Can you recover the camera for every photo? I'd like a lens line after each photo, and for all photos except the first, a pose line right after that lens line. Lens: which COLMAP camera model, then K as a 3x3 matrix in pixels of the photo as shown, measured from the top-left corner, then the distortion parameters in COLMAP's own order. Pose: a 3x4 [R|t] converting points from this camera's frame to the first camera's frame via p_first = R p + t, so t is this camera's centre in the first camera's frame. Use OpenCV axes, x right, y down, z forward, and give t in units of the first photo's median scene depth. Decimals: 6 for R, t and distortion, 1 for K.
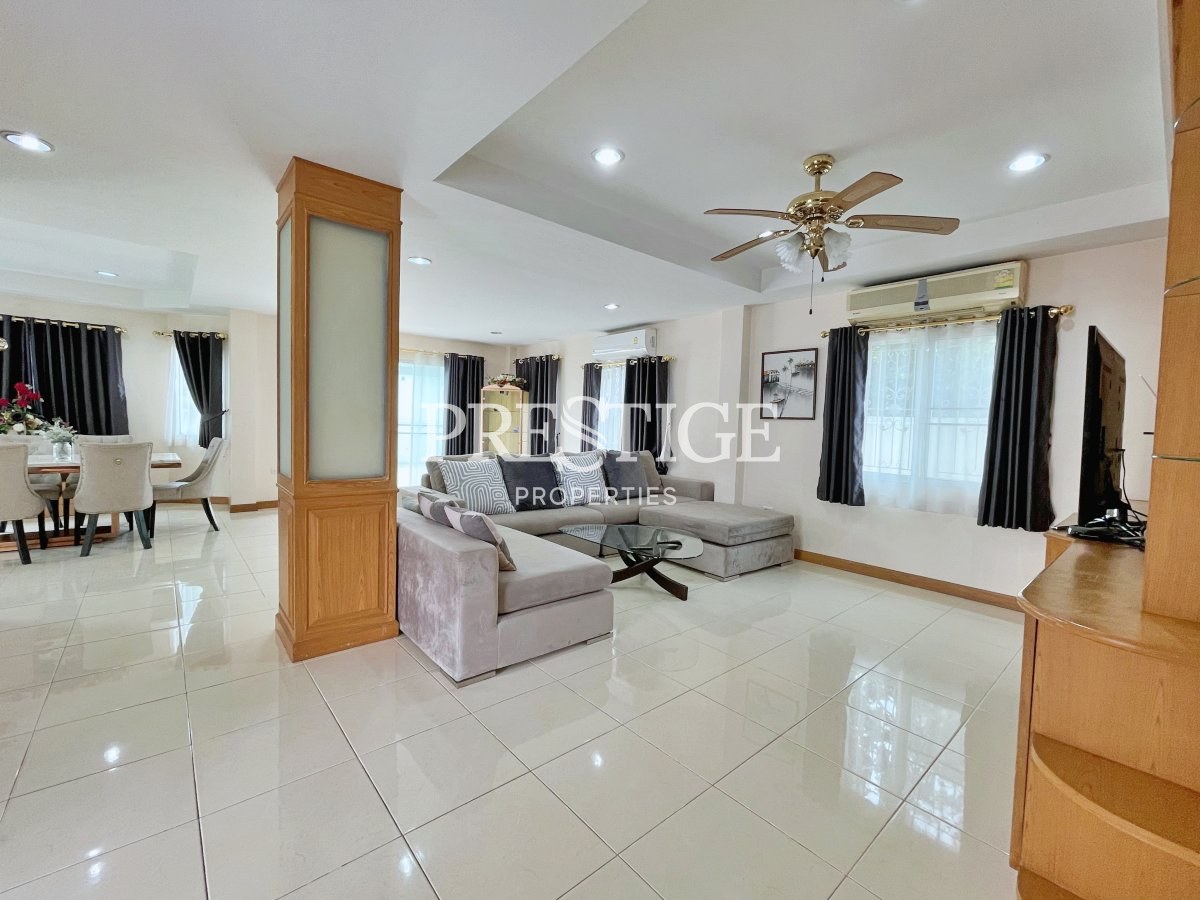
lens RADIAL K [[488.9, 0, 611.1], [0, 488.9, 437.5], [0, 0, 1]] dist [-0.001359, 0.000155]
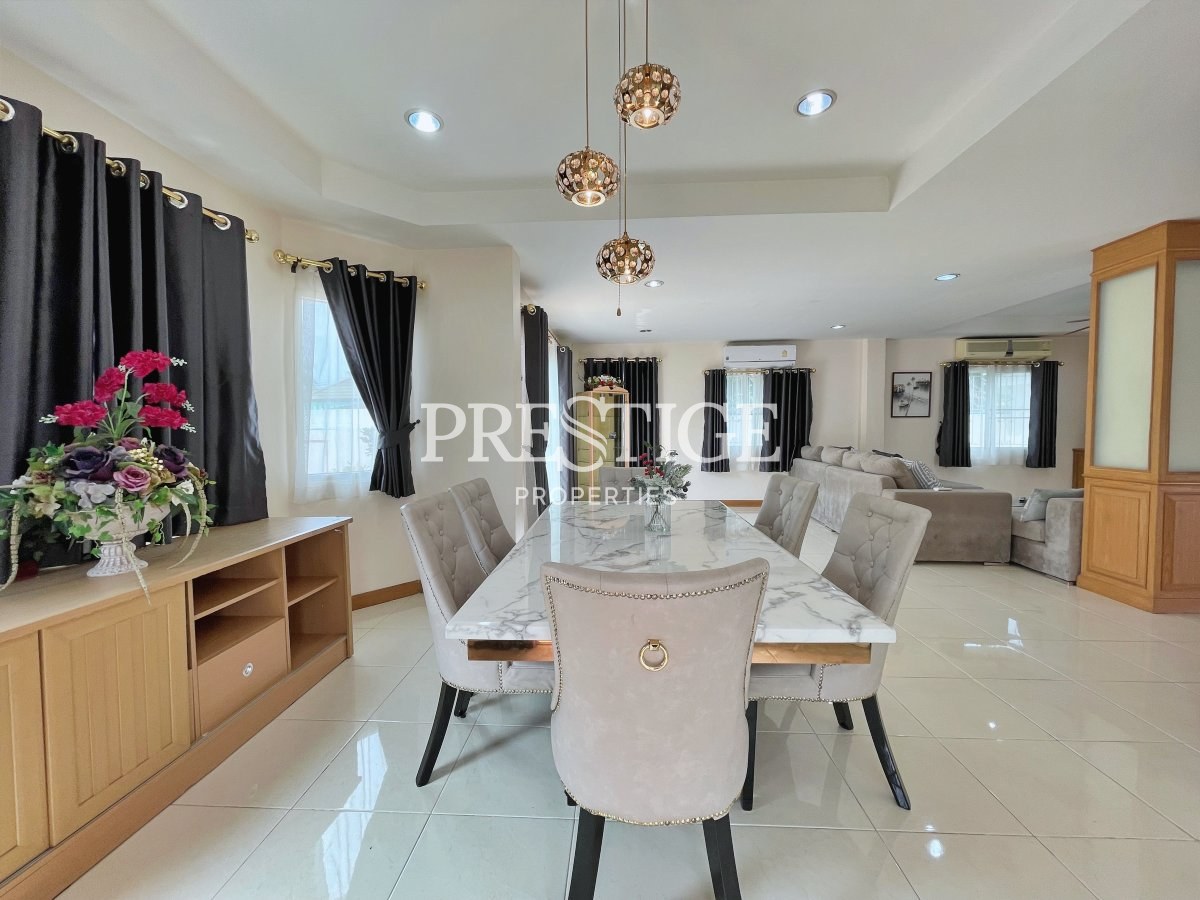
lens RADIAL K [[485.3, 0, 600.0], [0, 485.3, 450.0], [0, 0, 1]] dist [0.001818, 0.000224]
pose [[0.696644, -0.065712, 0.714401, -1.393396], [0.054699, 0.997763, 0.038438, -0.046860], [-0.715328, 0.012299, 0.698680, 0.635078]]
